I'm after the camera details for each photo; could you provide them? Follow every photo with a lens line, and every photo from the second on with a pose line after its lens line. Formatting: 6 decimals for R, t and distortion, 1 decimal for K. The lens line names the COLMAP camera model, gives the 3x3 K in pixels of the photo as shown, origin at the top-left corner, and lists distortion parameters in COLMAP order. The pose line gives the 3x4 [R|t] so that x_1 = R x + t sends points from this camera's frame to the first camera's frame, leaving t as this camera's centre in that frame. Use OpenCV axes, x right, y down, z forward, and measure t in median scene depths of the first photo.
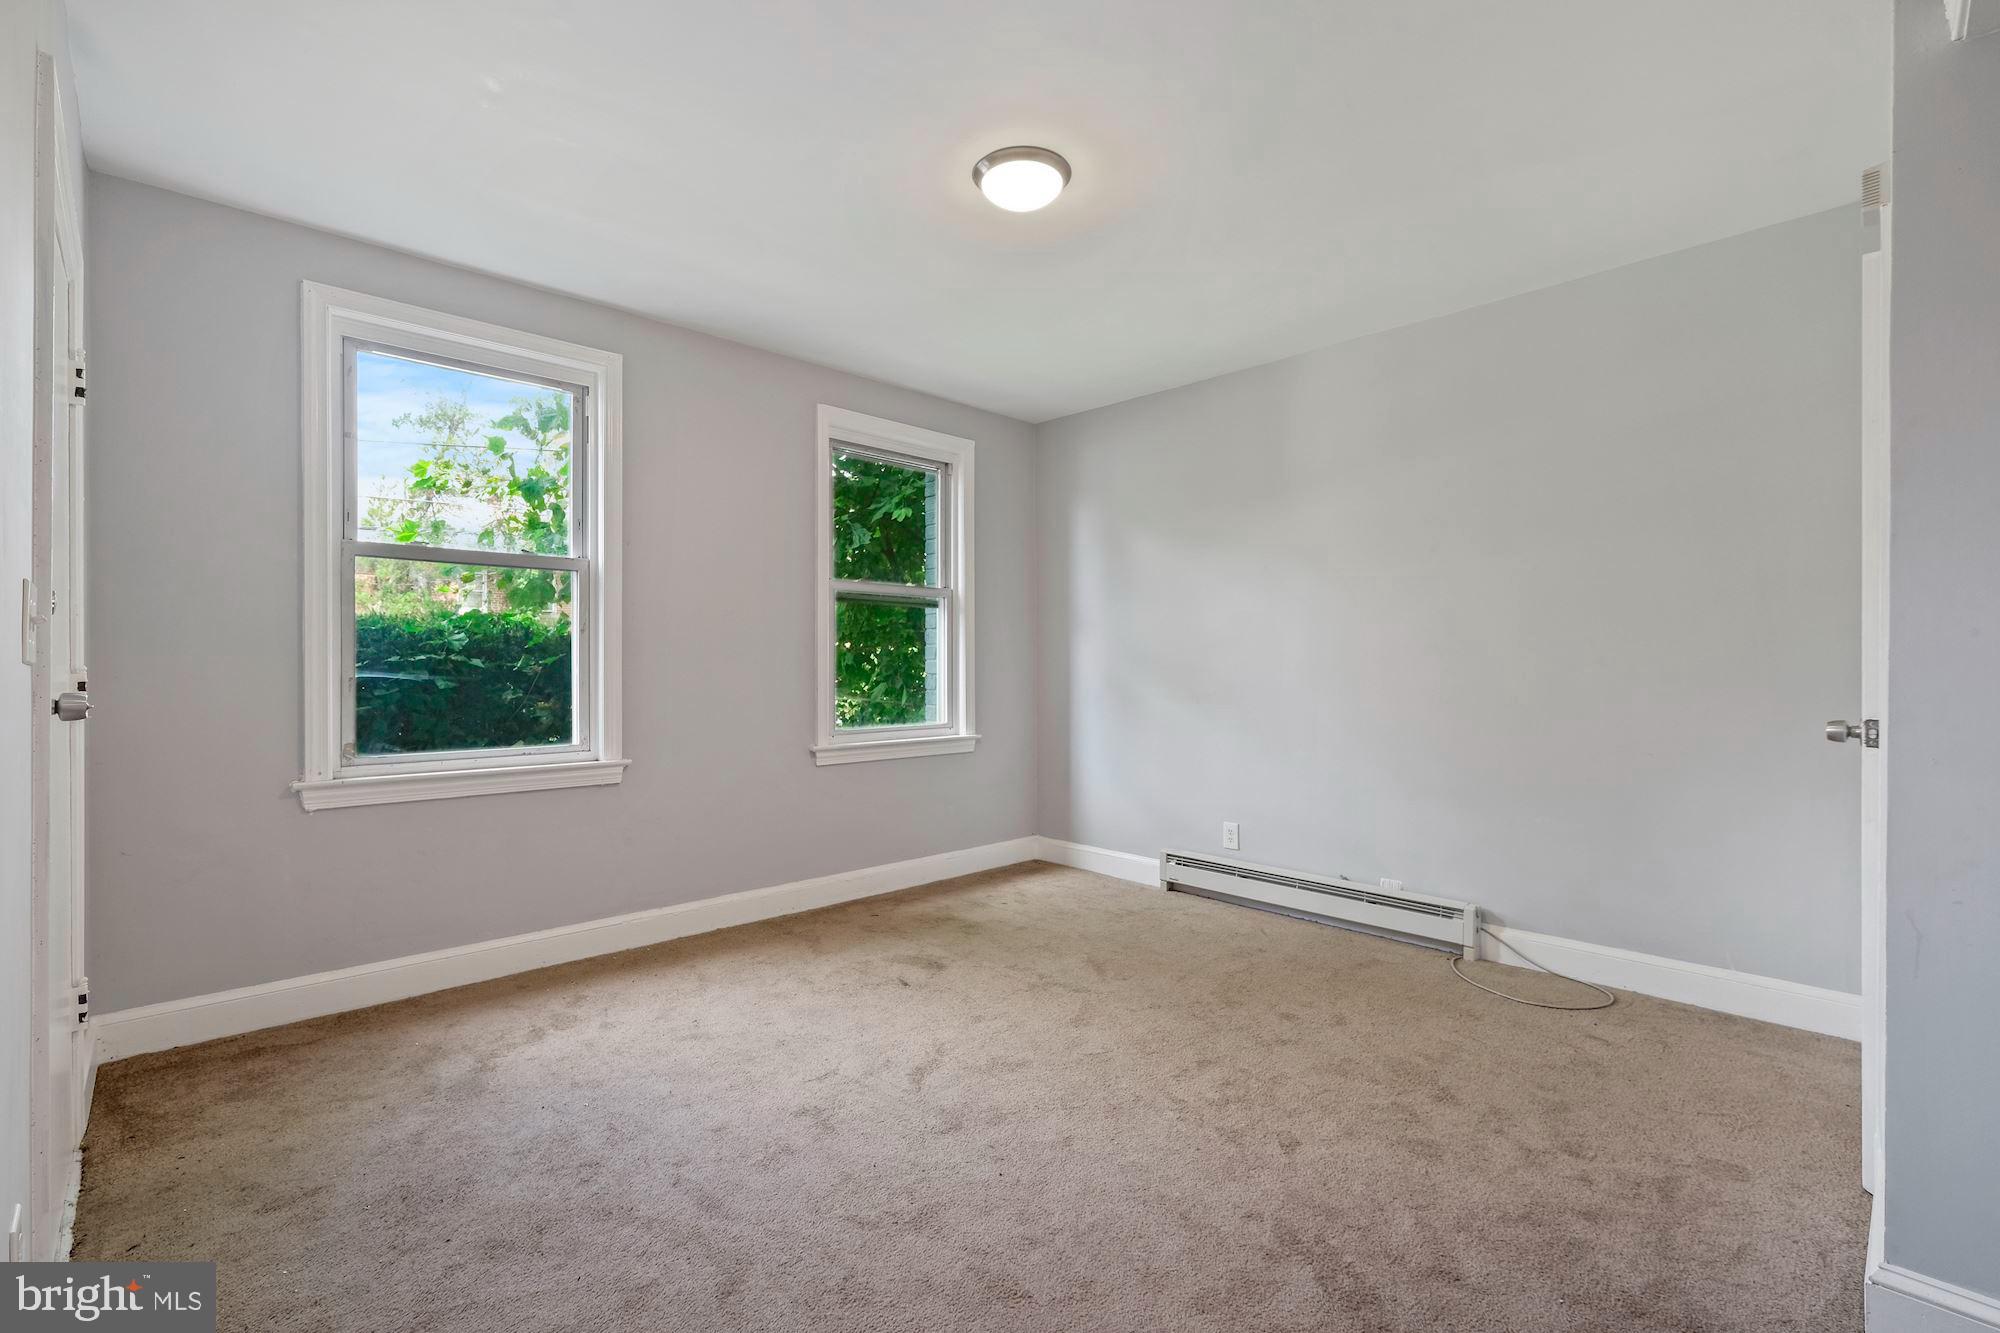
lens RADIAL K [[881.1, 0, 1006.8], [0, 881.1, 672.1], [0, 0, 1]] dist [0.000580, 0.000295]
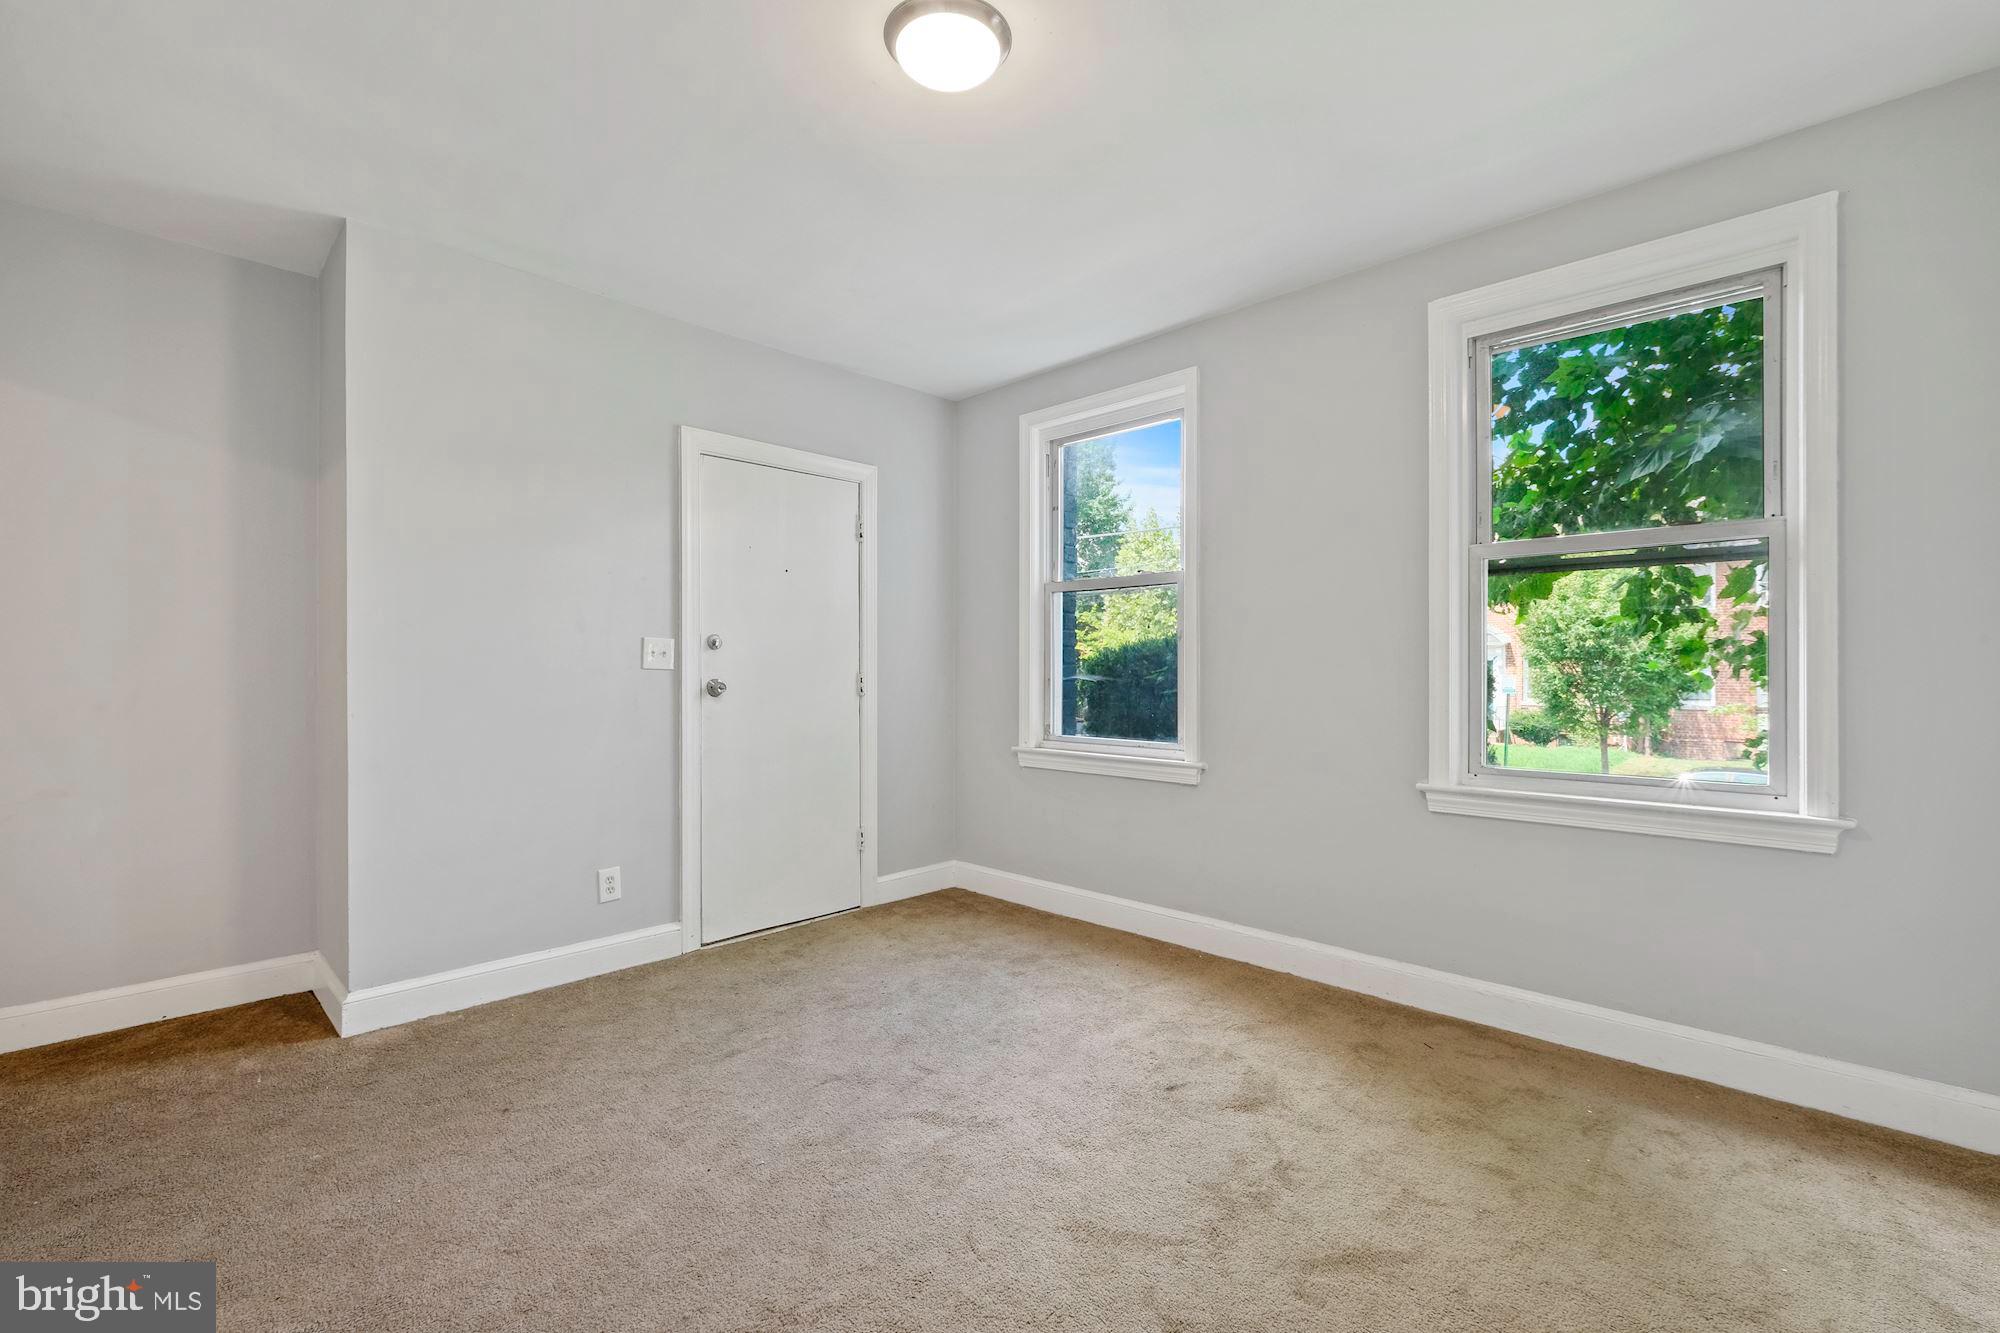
lens RADIAL K [[864.0, 0, 998.5], [0, 864.0, 683.0], [0, 0, 1]] dist [0.002311, 0.000162]
pose [[0.032328, 0.000278, -0.999477, 0.554295], [-0.022703, 0.999742, -0.000457, 0.013647], [0.999219, 0.022706, 0.032326, 0.743332]]
